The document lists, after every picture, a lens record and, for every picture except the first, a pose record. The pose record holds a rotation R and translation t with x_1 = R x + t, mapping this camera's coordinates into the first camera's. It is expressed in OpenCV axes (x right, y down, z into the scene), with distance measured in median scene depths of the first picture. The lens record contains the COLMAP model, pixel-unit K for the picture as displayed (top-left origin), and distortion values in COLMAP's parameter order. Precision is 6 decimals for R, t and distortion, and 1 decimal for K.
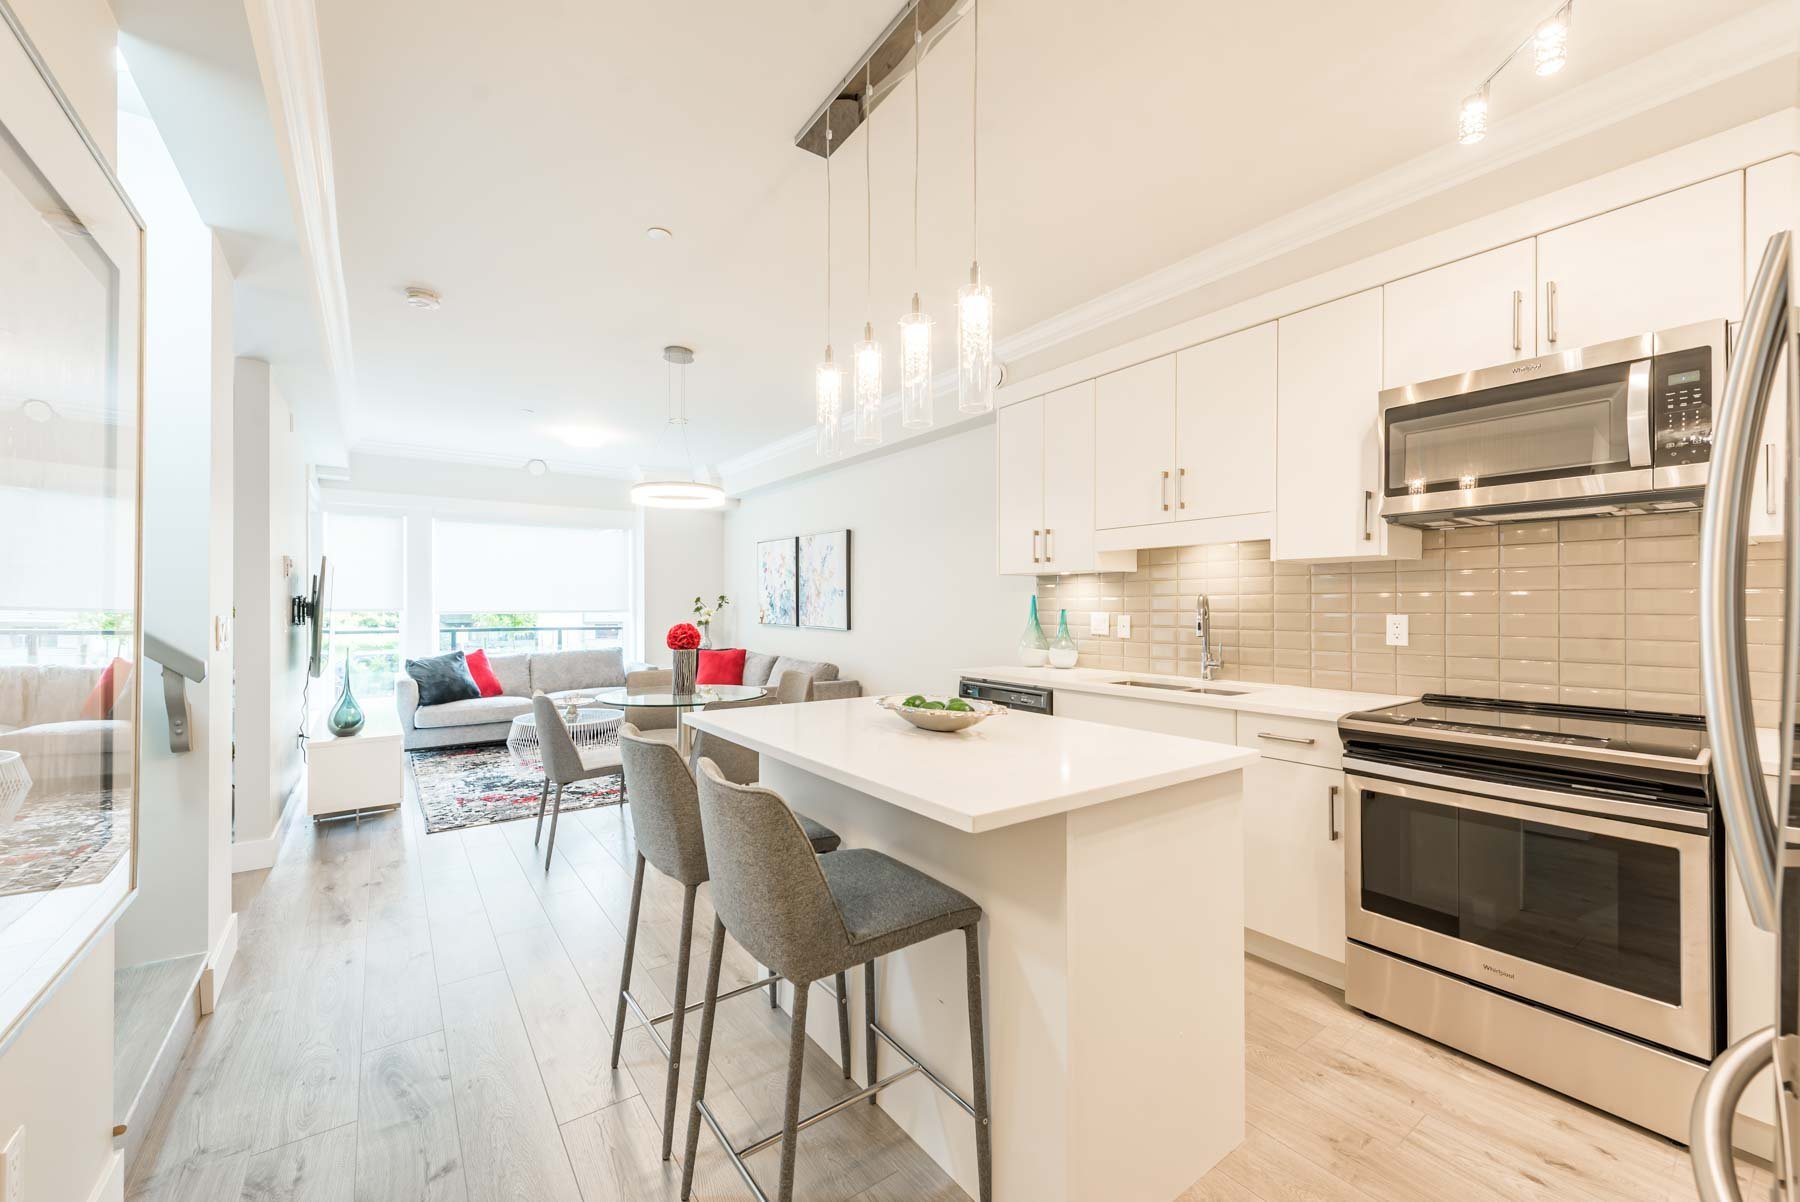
lens RADIAL K [[719.6, 0, 896.7], [0, 719.6, 603.4], [0, 0, 1]] dist [0.001084, -0.000006]
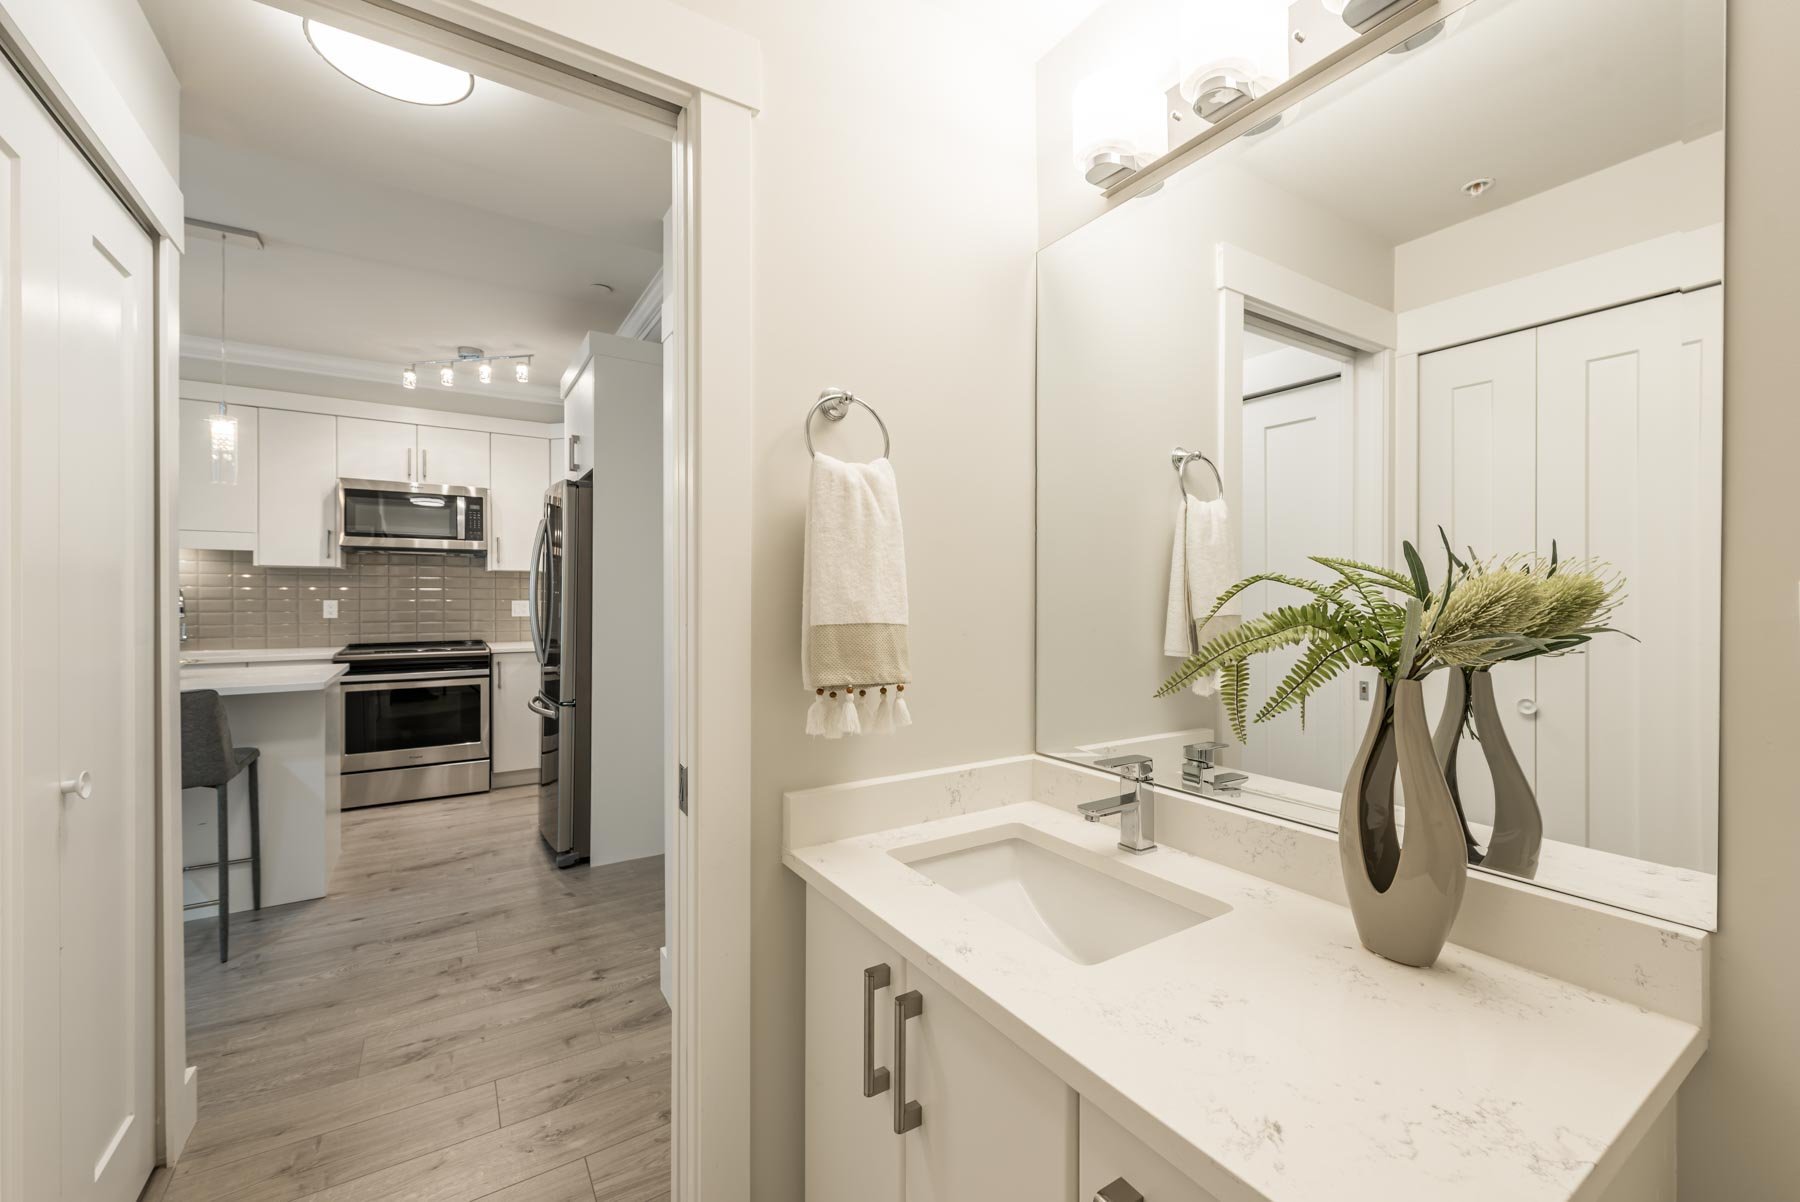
lens RADIAL K [[727.1, 0, 905.8], [0, 727.1, 597.4], [0, 0, 1]] dist [0.014816, -0.000033]
pose [[0.023210, 0.012762, 0.999649, -0.653853], [-0.003921, 0.999912, -0.012674, 0.015409], [-0.999723, -0.003626, 0.023258, -0.267932]]
